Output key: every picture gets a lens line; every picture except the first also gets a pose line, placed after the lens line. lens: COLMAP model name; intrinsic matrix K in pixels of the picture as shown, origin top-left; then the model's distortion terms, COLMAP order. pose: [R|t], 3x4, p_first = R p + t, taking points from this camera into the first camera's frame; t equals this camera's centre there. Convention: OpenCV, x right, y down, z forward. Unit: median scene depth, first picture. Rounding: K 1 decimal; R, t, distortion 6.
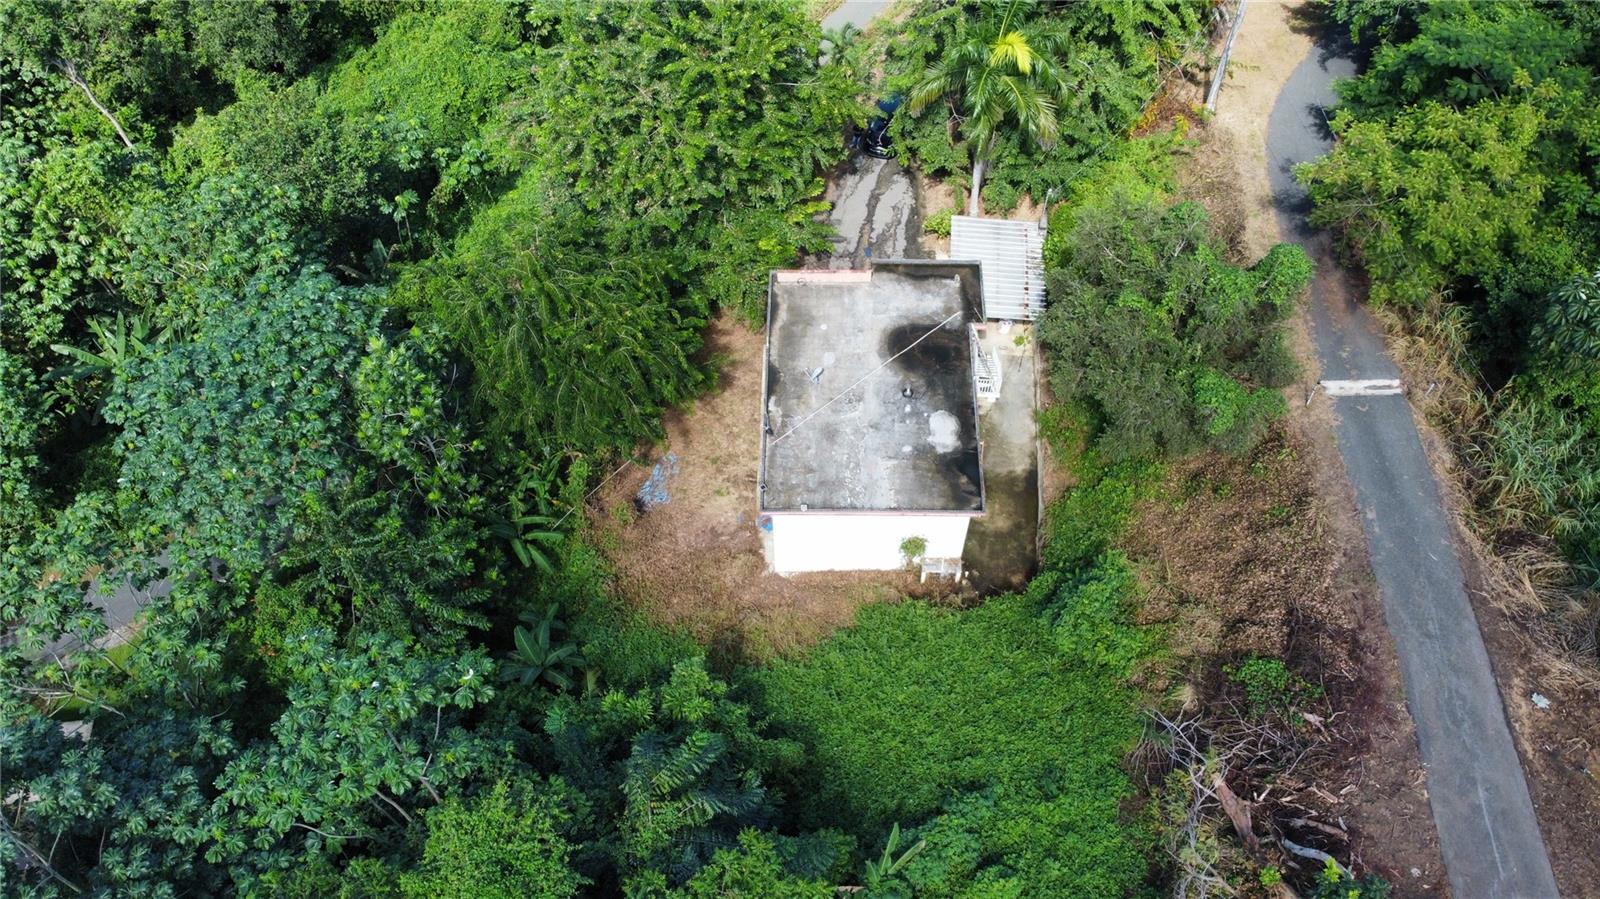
lens RADIAL K [[1214.8, 0, 800.0], [0, 1214.8, 449.5], [0, 0, 1]] dist [0.003648, 0.003120]
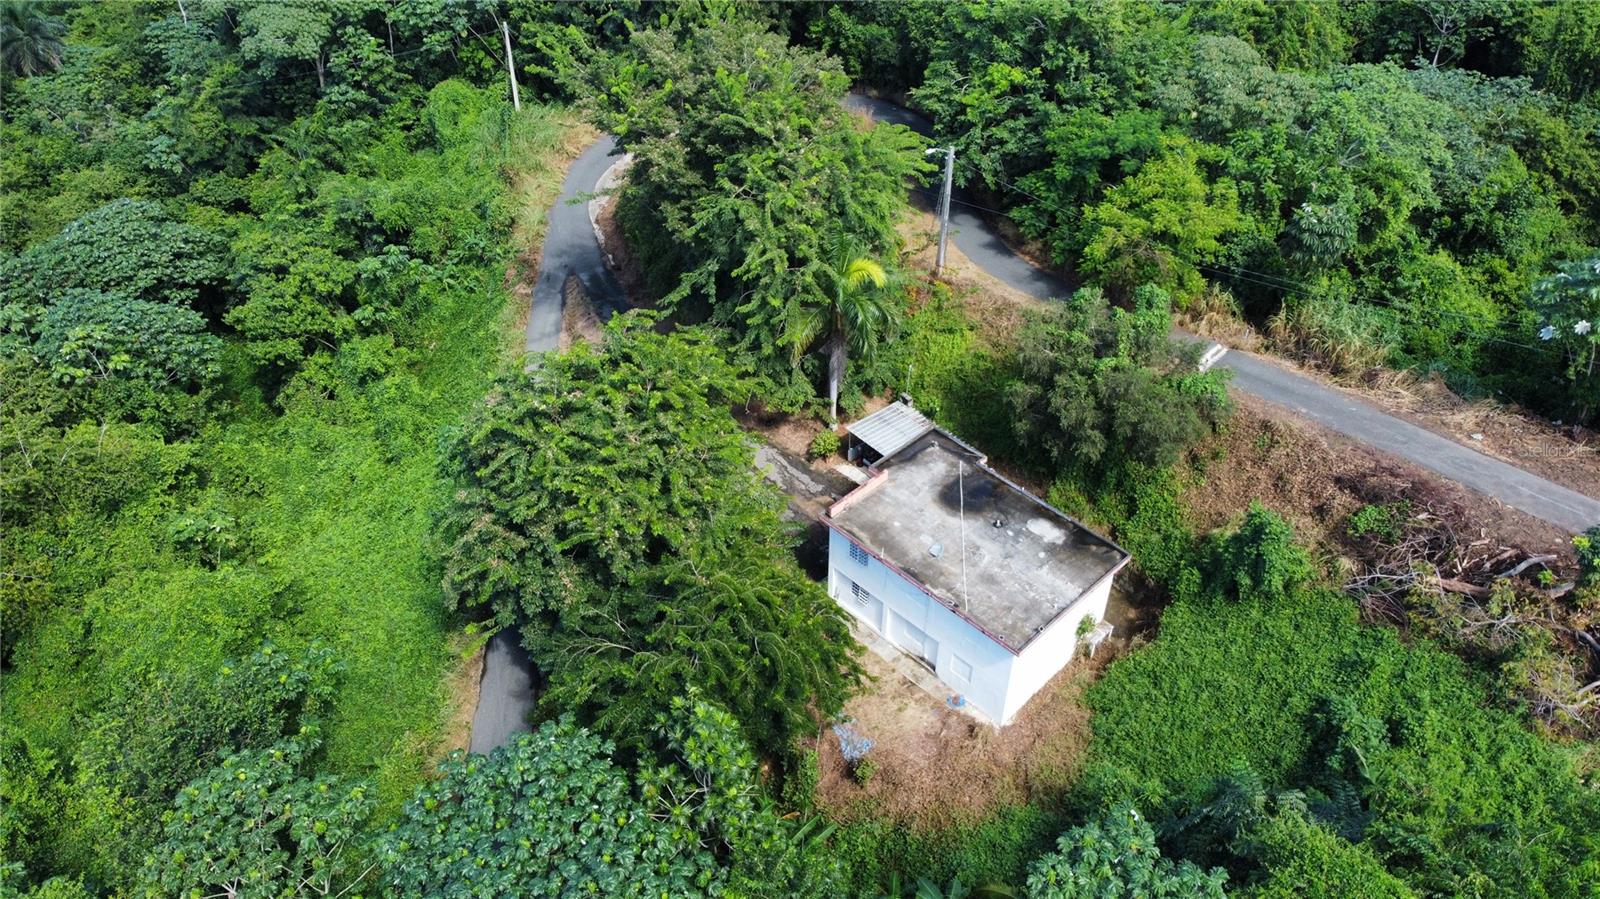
lens RADIAL K [[1214.8, 0, 800.0], [0, 1214.8, 449.5], [0, 0, 1]] dist [0.003648, 0.003120]
pose [[0.704372, -0.441311, 0.555972, -0.691792], [0.587849, 0.801673, -0.108418, -0.093229], [-0.397861, 0.403194, 0.824100, 0.076180]]
